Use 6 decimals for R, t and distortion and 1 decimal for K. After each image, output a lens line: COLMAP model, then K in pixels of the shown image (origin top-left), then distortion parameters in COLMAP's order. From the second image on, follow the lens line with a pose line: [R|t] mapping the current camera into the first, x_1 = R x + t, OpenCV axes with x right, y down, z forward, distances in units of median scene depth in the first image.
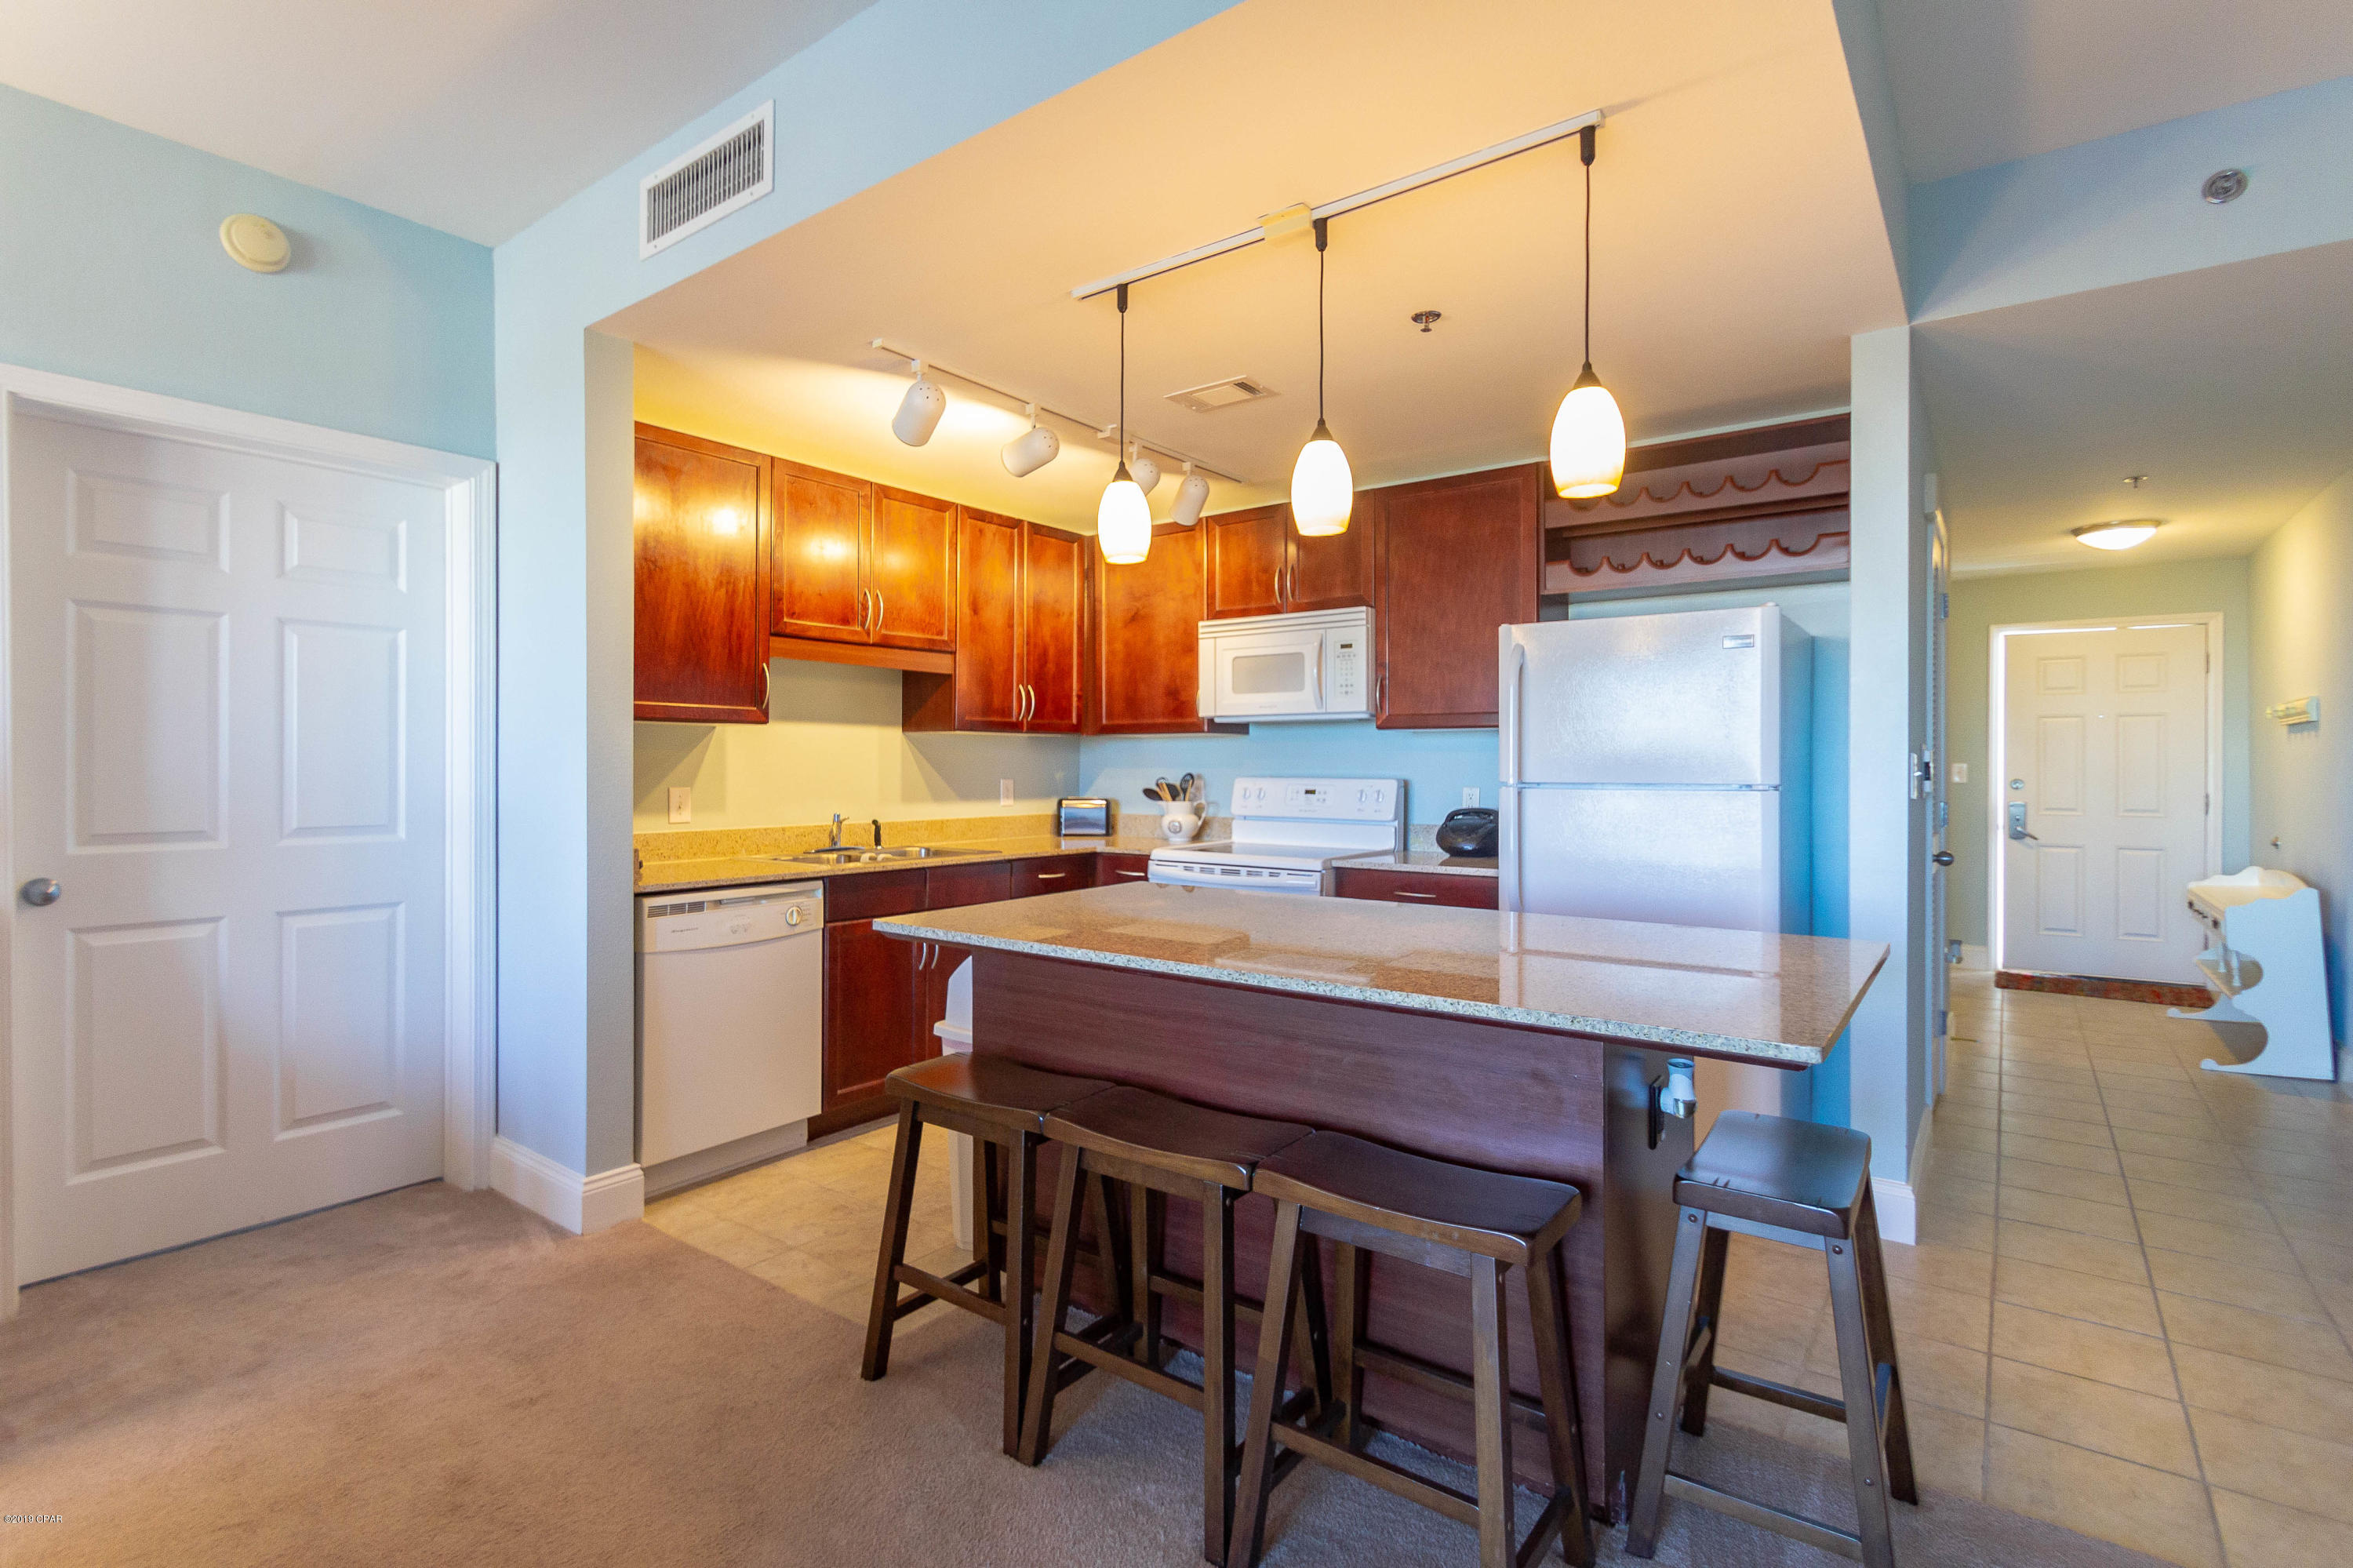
lens RADIAL K [[1118.5, 0, 1173.3], [0, 1118.5, 773.7], [0, 0, 1]] dist [-0.002853, -0.002918]
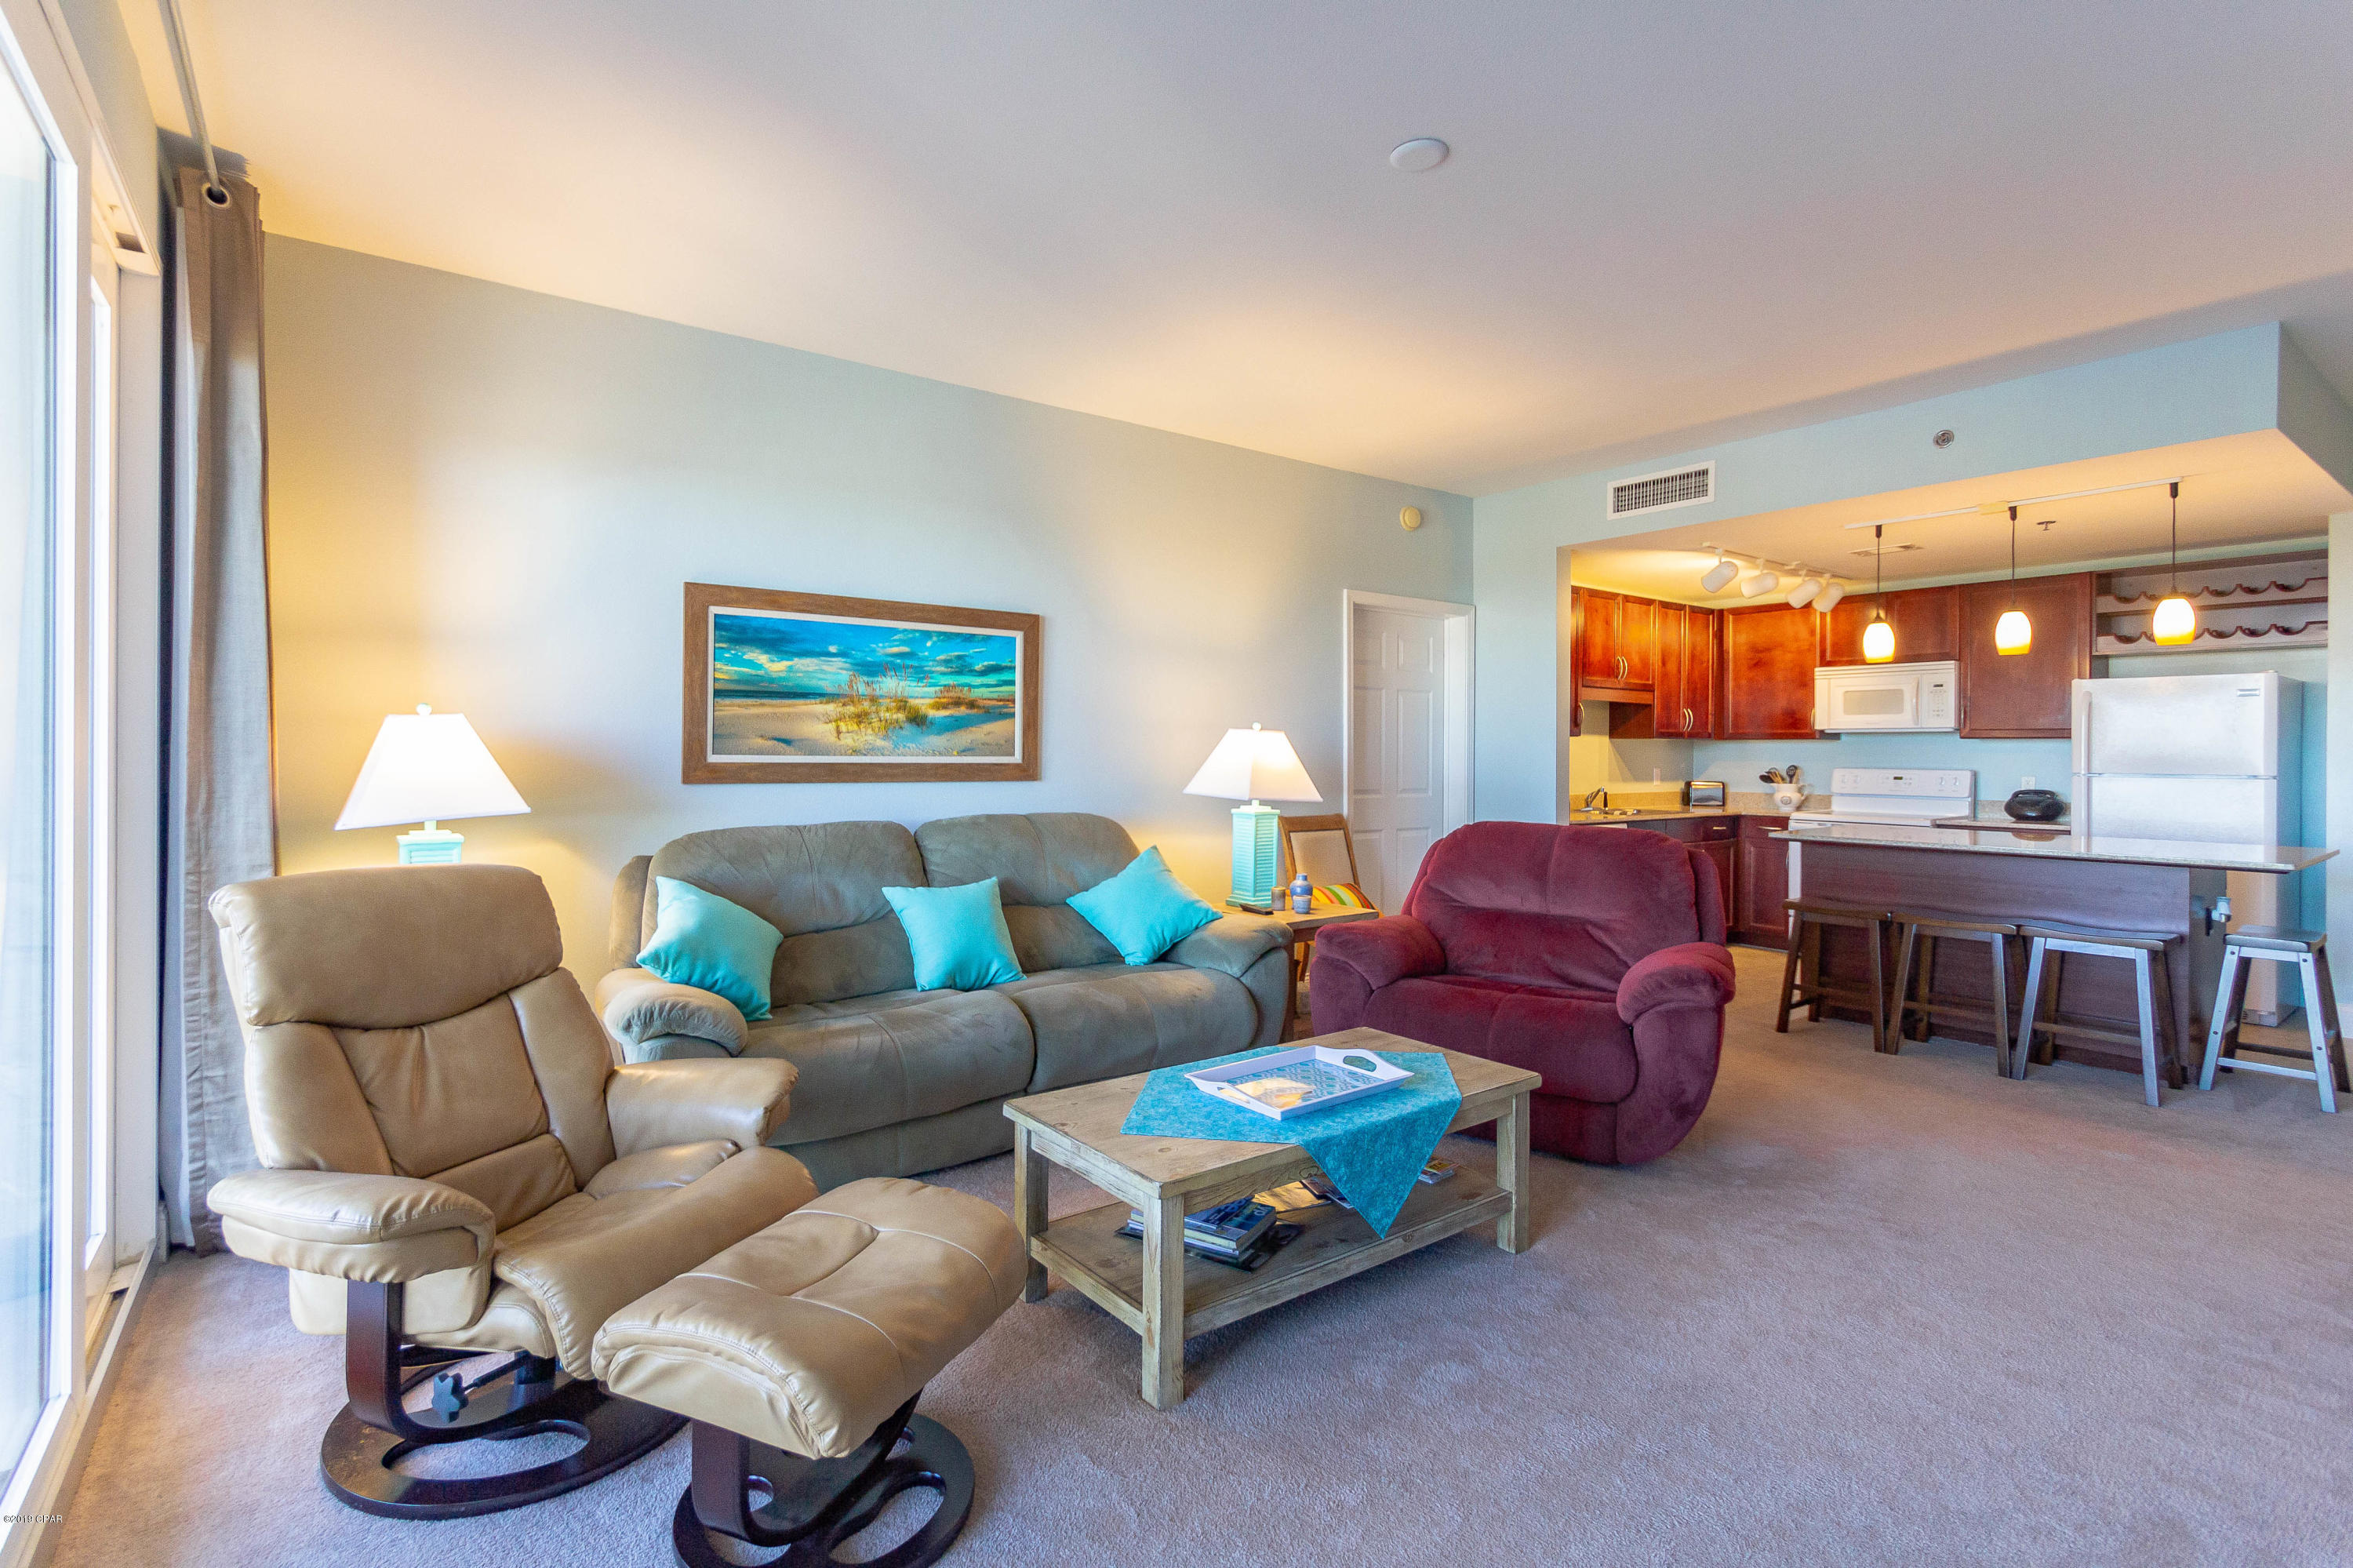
lens RADIAL K [[1118.5, 0, 1159.3], [0, 1118.5, 757.0], [0, 0, 1]] dist [-0.002853, -0.002918]
pose [[0.958683, 0.005701, -0.284419, -0.422334], [-0.007012, 0.999969, -0.003592, -0.000243], [0.284389, 0.005438, 0.958693, -0.770215]]
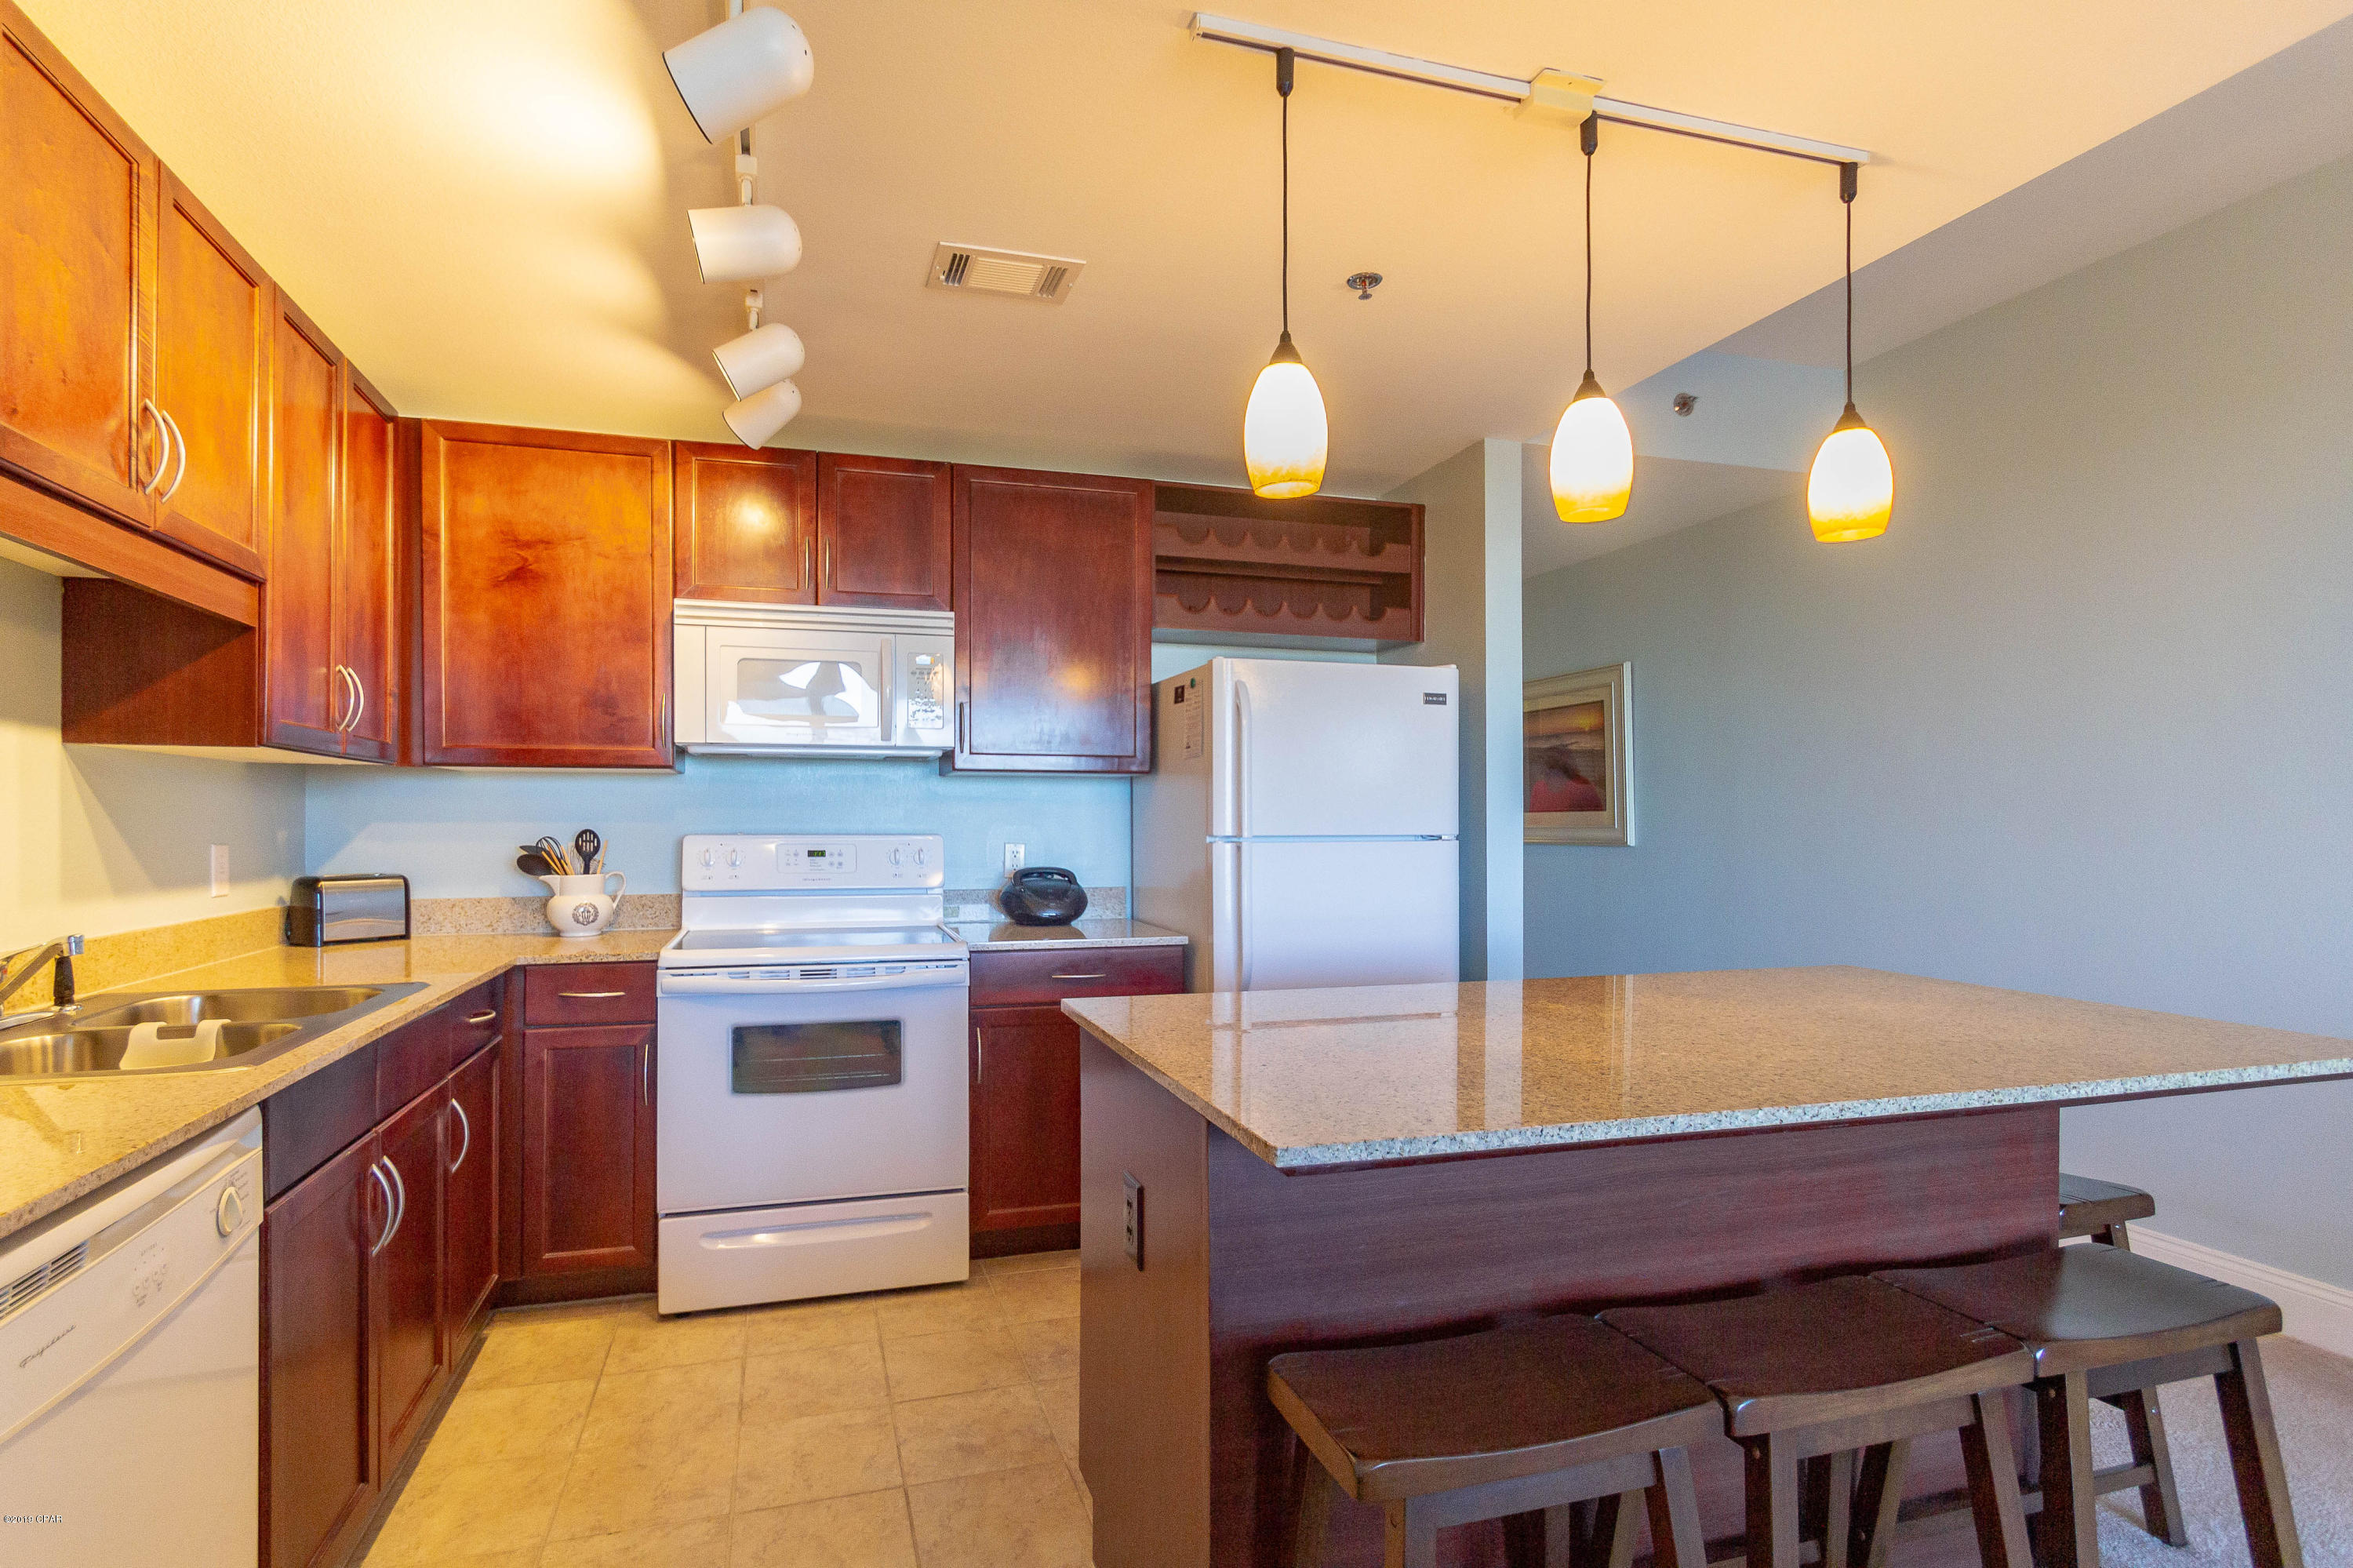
lens RADIAL K [[1118.5, 0, 1107.9], [0, 1118.5, 815.2], [0, 0, 1]] dist [-0.002853, -0.002918]
pose [[0.605117, 0.003689, 0.796128, -0.355986], [0.007900, 0.999912, -0.010638, 0.000336], [-0.796097, 0.012727, 0.605035, 0.414355]]
